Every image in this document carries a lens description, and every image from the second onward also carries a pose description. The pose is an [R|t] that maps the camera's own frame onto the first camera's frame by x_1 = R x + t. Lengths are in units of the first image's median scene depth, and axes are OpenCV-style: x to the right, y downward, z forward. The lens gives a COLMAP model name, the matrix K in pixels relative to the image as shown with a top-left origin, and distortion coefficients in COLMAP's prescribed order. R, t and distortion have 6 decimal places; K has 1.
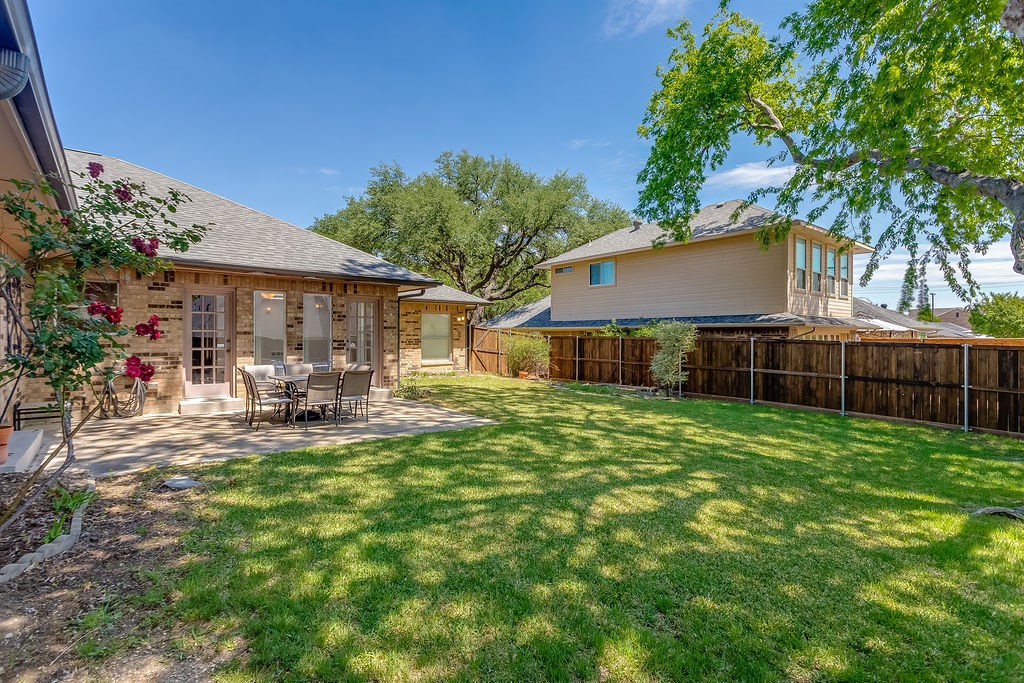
lens RADIAL K [[482.7, 0, 531.7], [0, 482.7, 342.0], [0, 0, 1]] dist [0.016603, -0.000338]
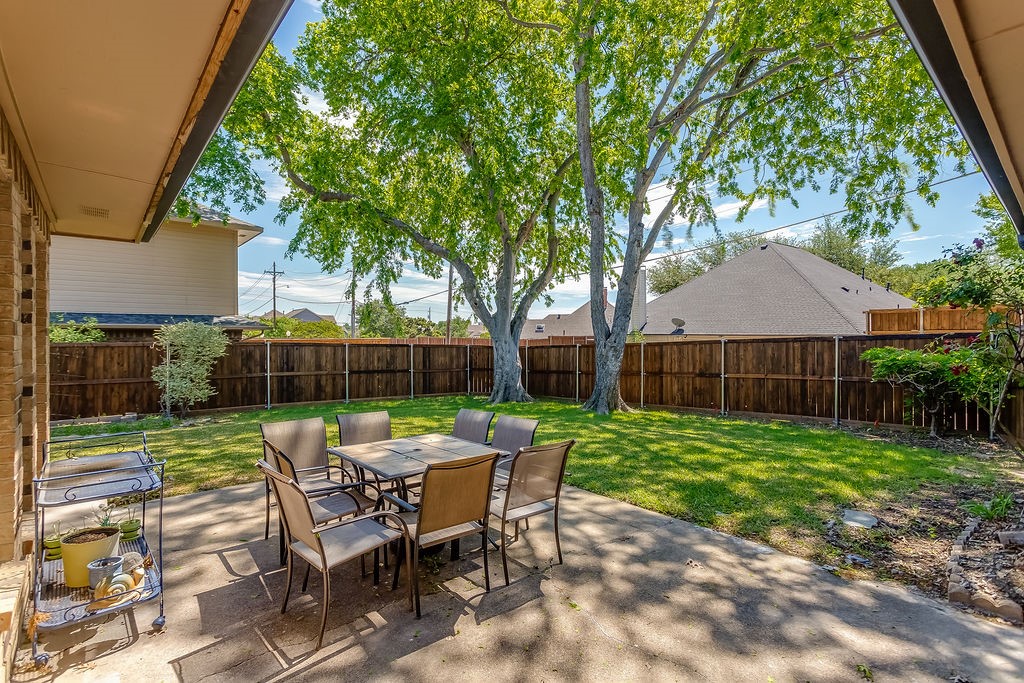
lens RADIAL K [[467.0, 0, 515.3], [0, 467.0, 338.2], [0, 0, 1]] dist [0.000720, 0.000236]
pose [[0.022783, -0.004615, 0.999730, -0.441172], [0.017510, 0.999838, 0.004216, -0.009309], [-0.999587, 0.017409, 0.022860, 0.454104]]
